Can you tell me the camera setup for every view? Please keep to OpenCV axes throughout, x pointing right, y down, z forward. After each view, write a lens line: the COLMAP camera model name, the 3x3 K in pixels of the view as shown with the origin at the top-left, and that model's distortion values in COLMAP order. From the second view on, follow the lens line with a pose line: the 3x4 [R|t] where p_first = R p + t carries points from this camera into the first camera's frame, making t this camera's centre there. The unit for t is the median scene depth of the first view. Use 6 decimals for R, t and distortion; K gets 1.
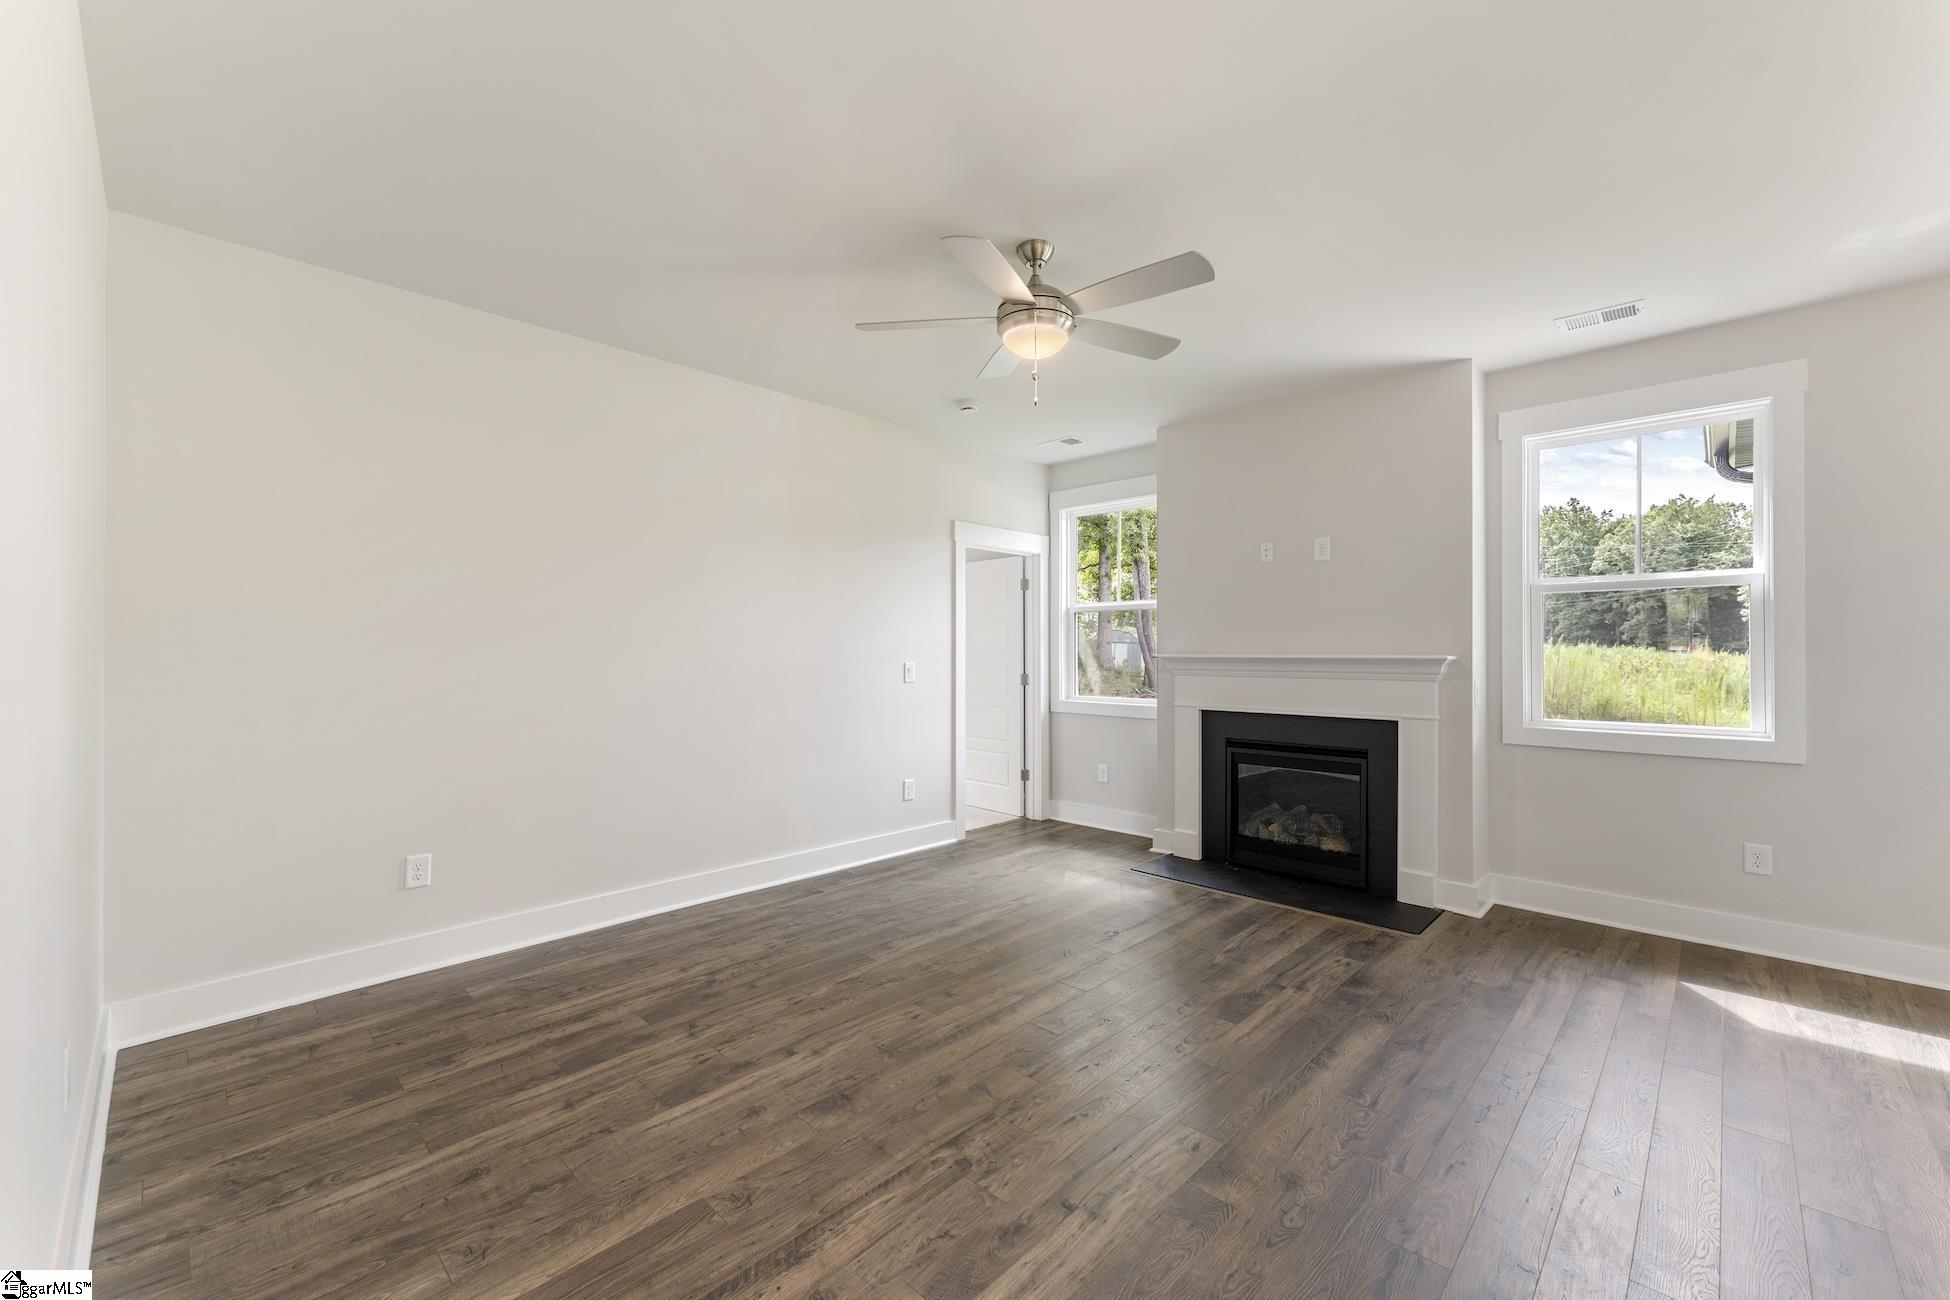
lens RADIAL K [[776.0, 0, 973.5], [0, 776.0, 649.7], [0, 0, 1]] dist [0.000422, -0.000427]
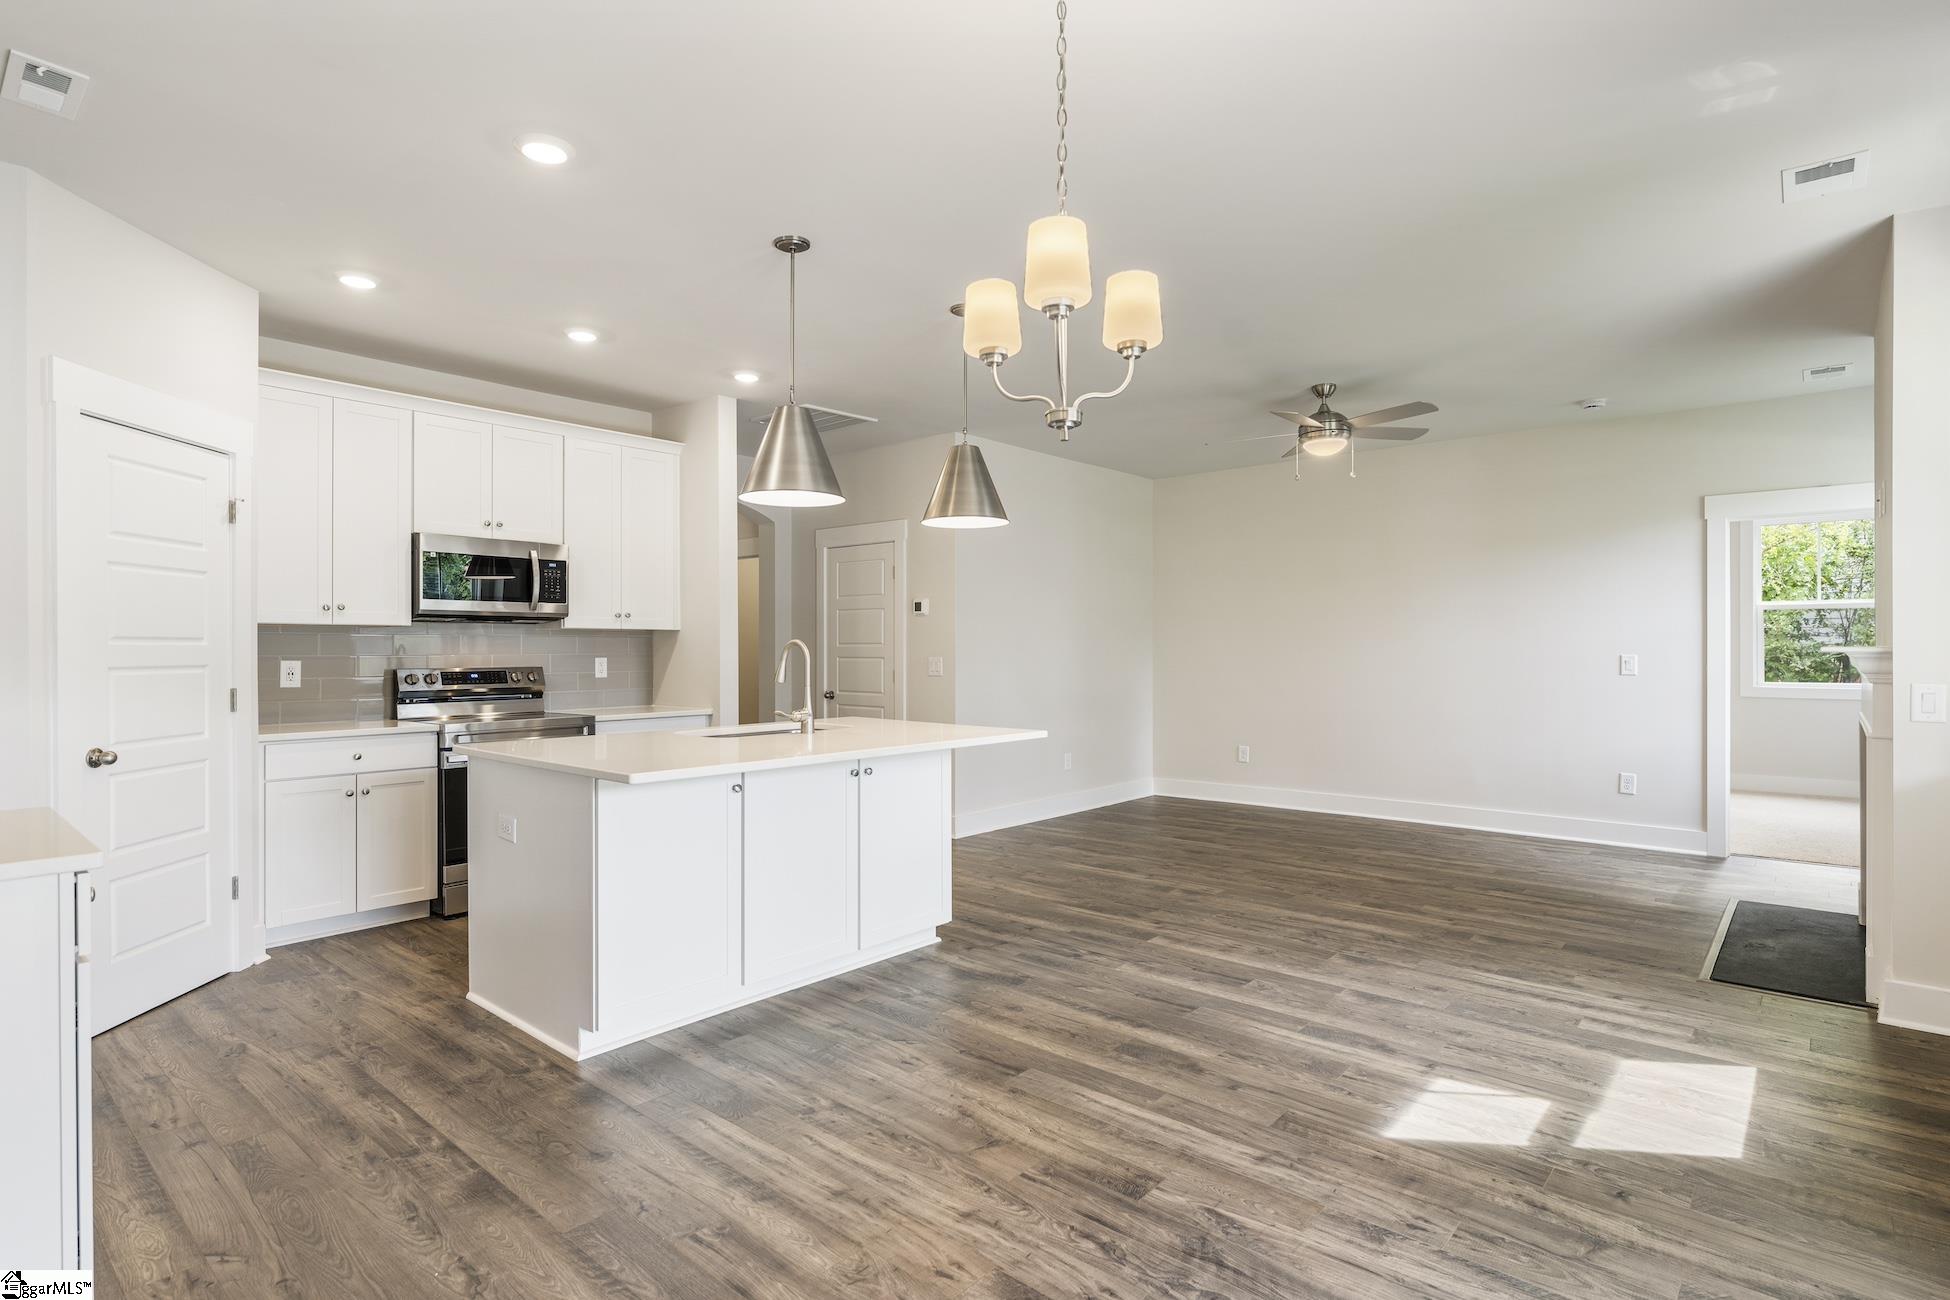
lens RADIAL K [[973.3, 0, 984.3], [0, 973.3, 650.6], [0, 0, 1]] dist [0.001168, -0.002000]
pose [[0.058611, 0.000158, -0.998281, 1.494114], [0.005396, 0.999985, 0.000475, 0.007800], [0.998266, -0.005415, 0.058609, 0.151182]]
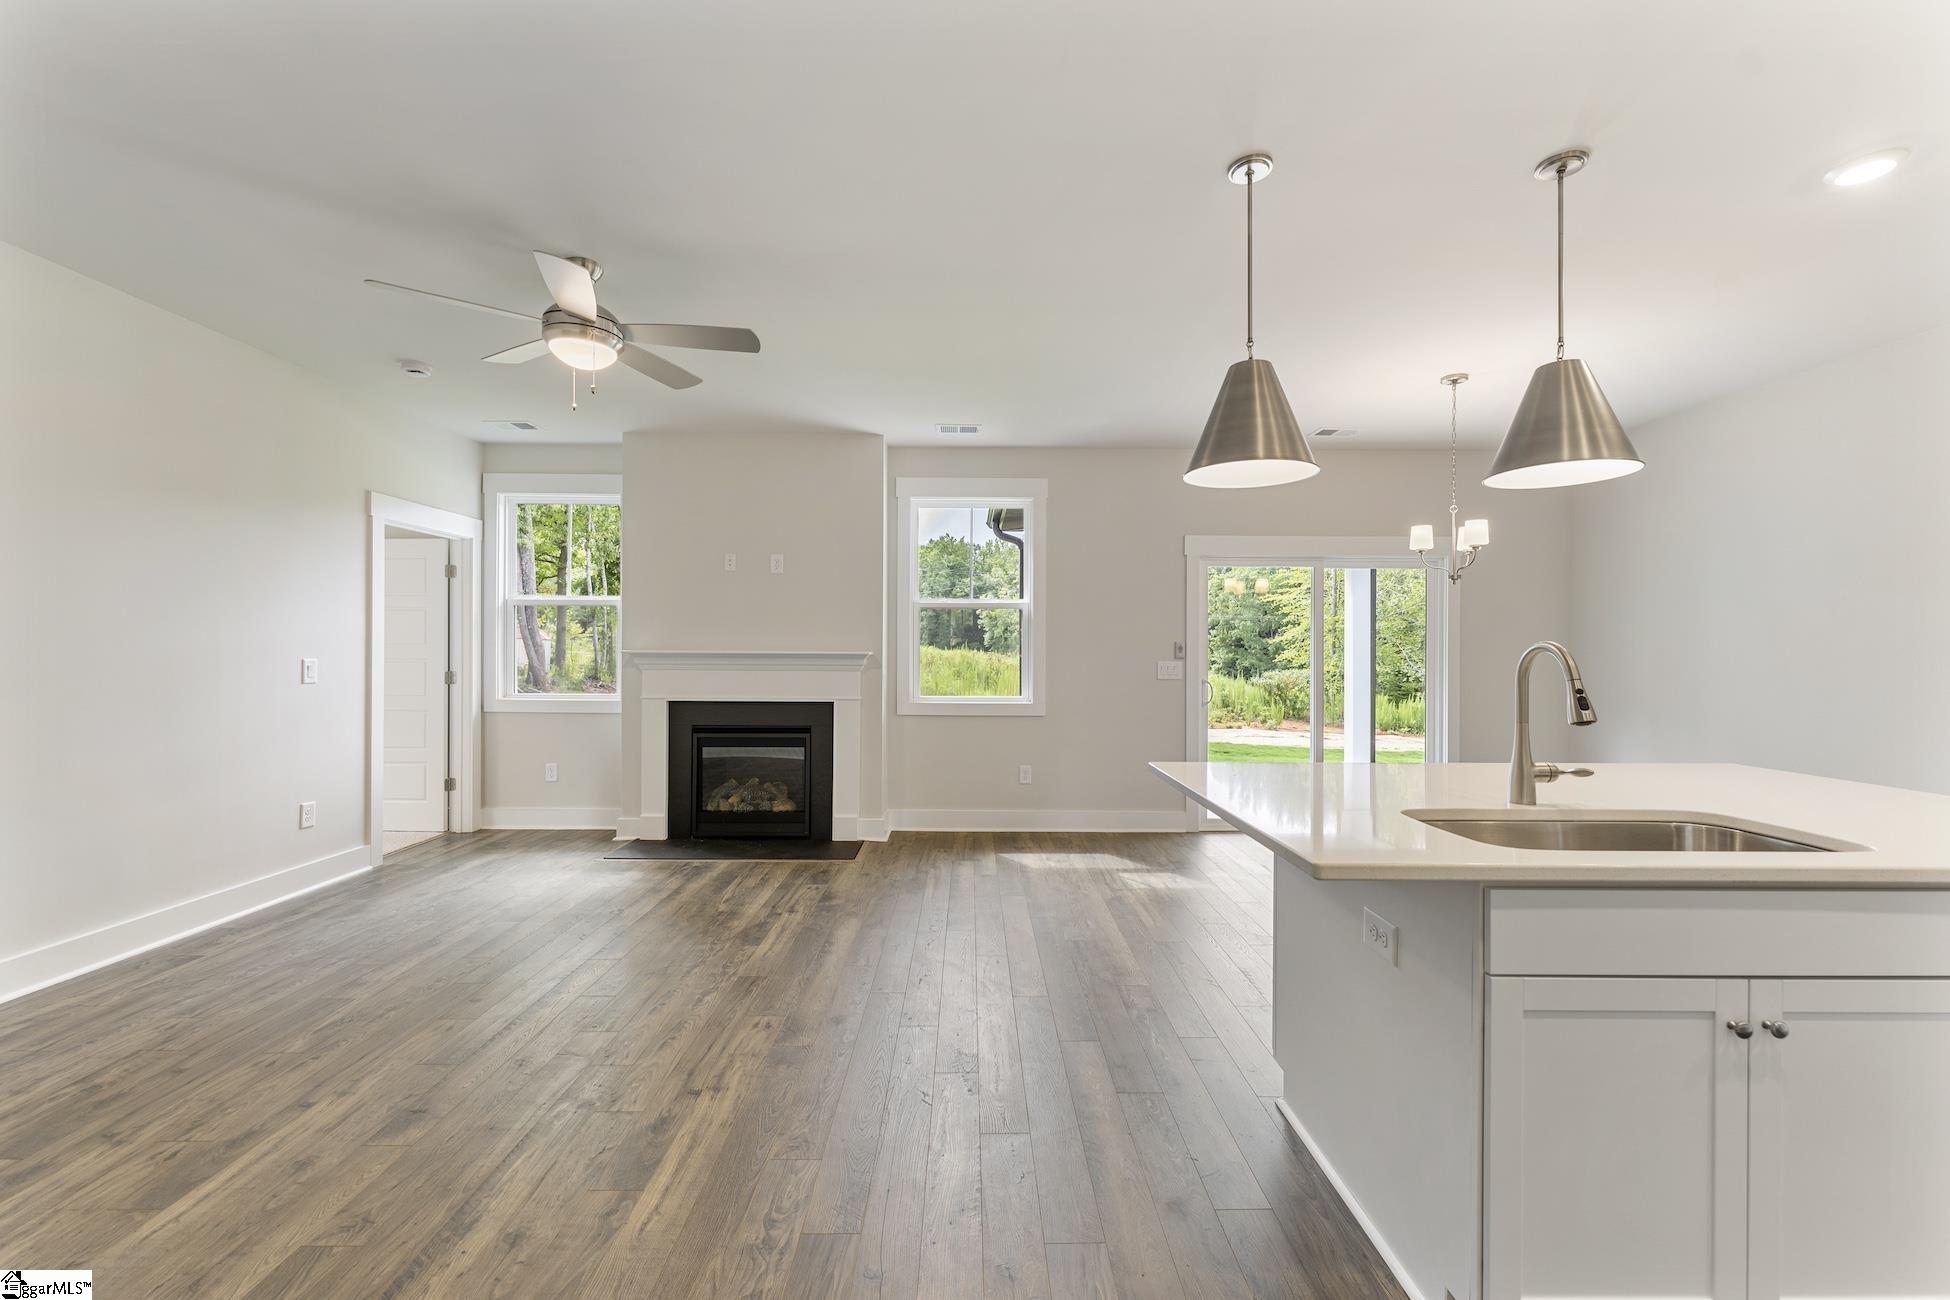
lens RADIAL K [[776.0, 0, 970.8], [0, 776.0, 648.6], [0, 0, 1]] dist [0.000422, -0.000427]
pose [[0.715684, 0.005438, 0.698403, -0.209901], [-0.008012, 0.999968, 0.000424, -0.000096], [-0.698378, -0.005899, 0.715705, -0.095217]]
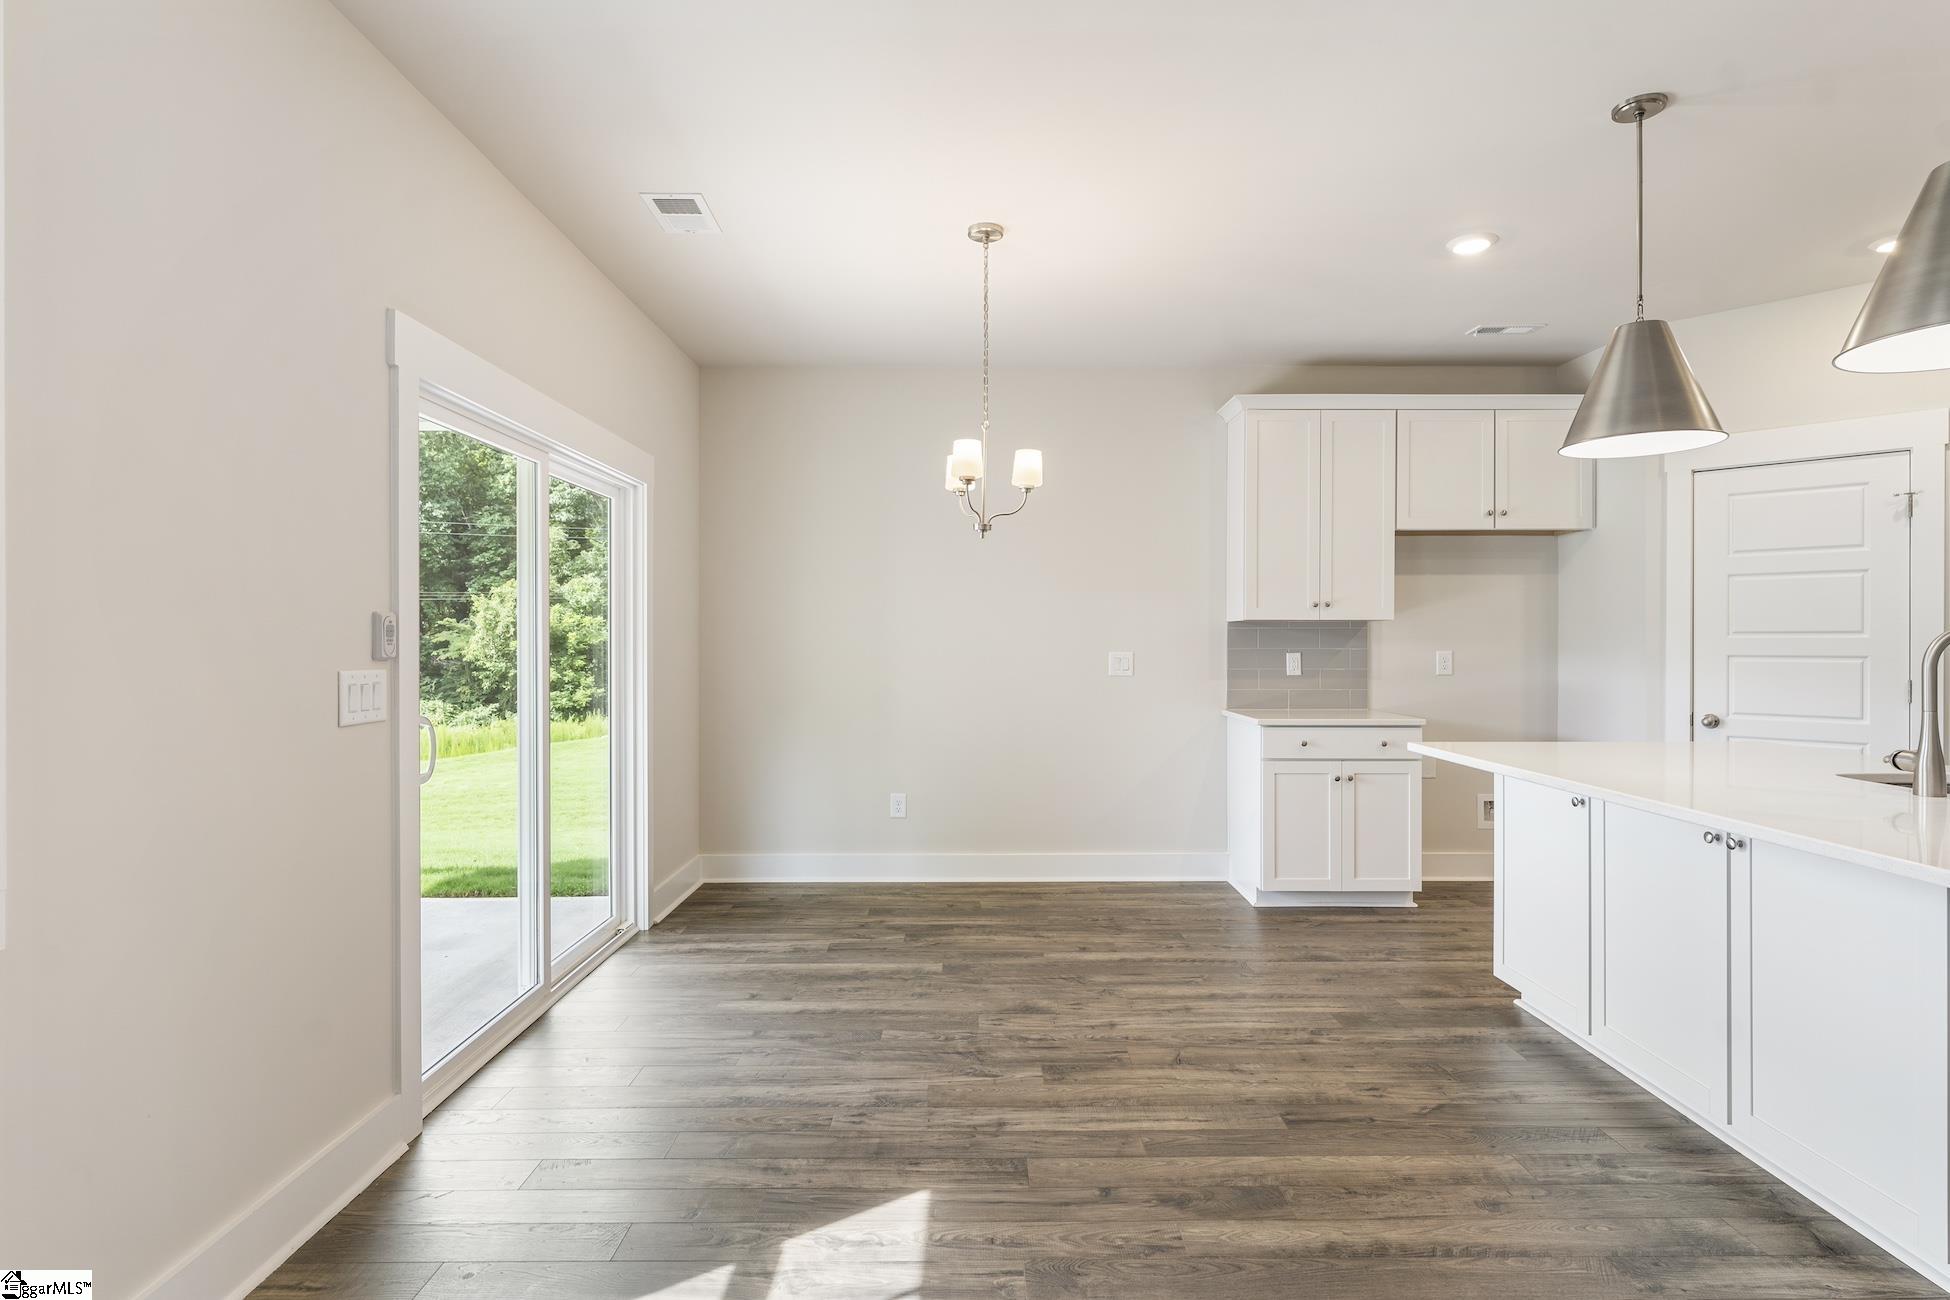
lens RADIAL K [[973.3, 0, 967.8], [0, 973.3, 647.1], [0, 0, 1]] dist [0.001168, -0.002000]
pose [[-0.694705, -0.005805, 0.719272, 0.390472], [-0.001912, 0.999979, 0.006224, 0.004008], [-0.719293, 0.002948, -0.694701, 0.860594]]
